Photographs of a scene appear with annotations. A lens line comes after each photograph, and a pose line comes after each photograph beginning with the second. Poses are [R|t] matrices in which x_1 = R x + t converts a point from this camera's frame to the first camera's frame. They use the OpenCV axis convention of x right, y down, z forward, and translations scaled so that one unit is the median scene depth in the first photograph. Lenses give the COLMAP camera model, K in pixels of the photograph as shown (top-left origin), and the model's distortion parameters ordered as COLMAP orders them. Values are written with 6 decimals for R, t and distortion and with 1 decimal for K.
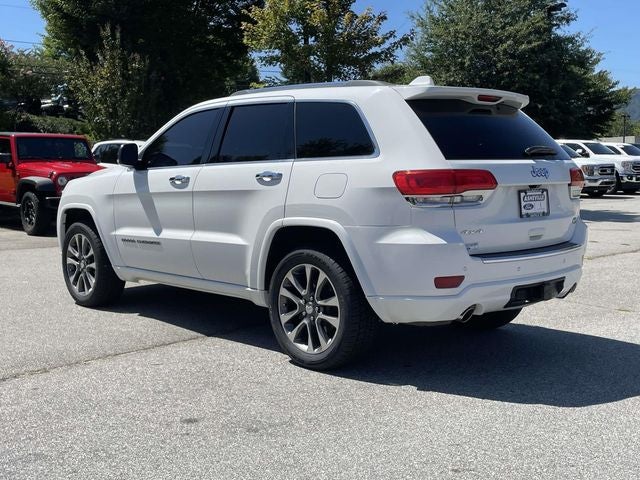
lens RADIAL K [[757.3, 0, 320.0], [0, 757.3, 240.0], [0, 0, 1]] dist [0.146475, -0.282060]
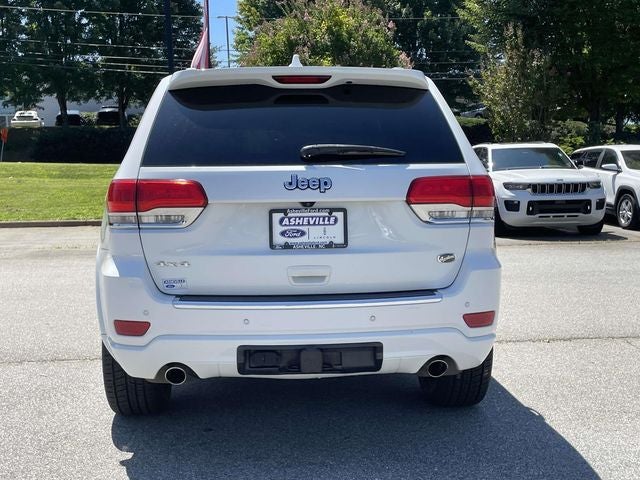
lens RADIAL K [[757.3, 0, 320.0], [0, 757.3, 240.0], [0, 0, 1]] dist [0.146475, -0.282060]
pose [[0.762725, 0.051384, -0.644678, 0.733340], [-0.054152, 0.998412, 0.015511, -0.049764], [0.644452, 0.023080, 0.764297, 0.495001]]
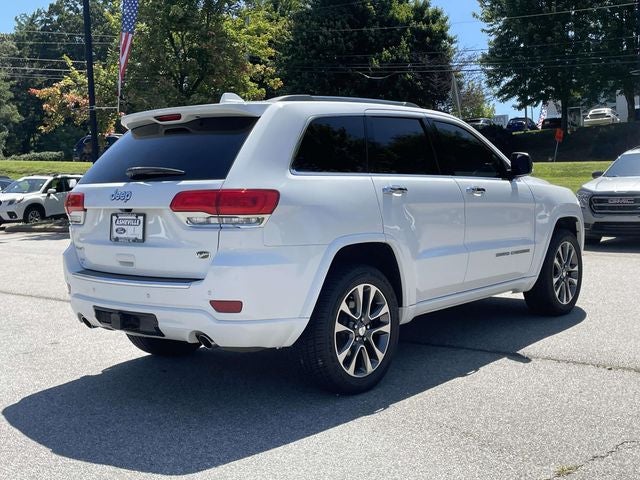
lens RADIAL K [[757.3, 0, 320.0], [0, 757.3, 240.0], [0, 0, 1]] dist [0.146475, -0.282060]
pose [[0.103243, 0.077879, -0.991603, 1.267441], [-0.069389, 0.995065, 0.070927, -0.118719], [0.992233, 0.061484, 0.108137, 1.149842]]
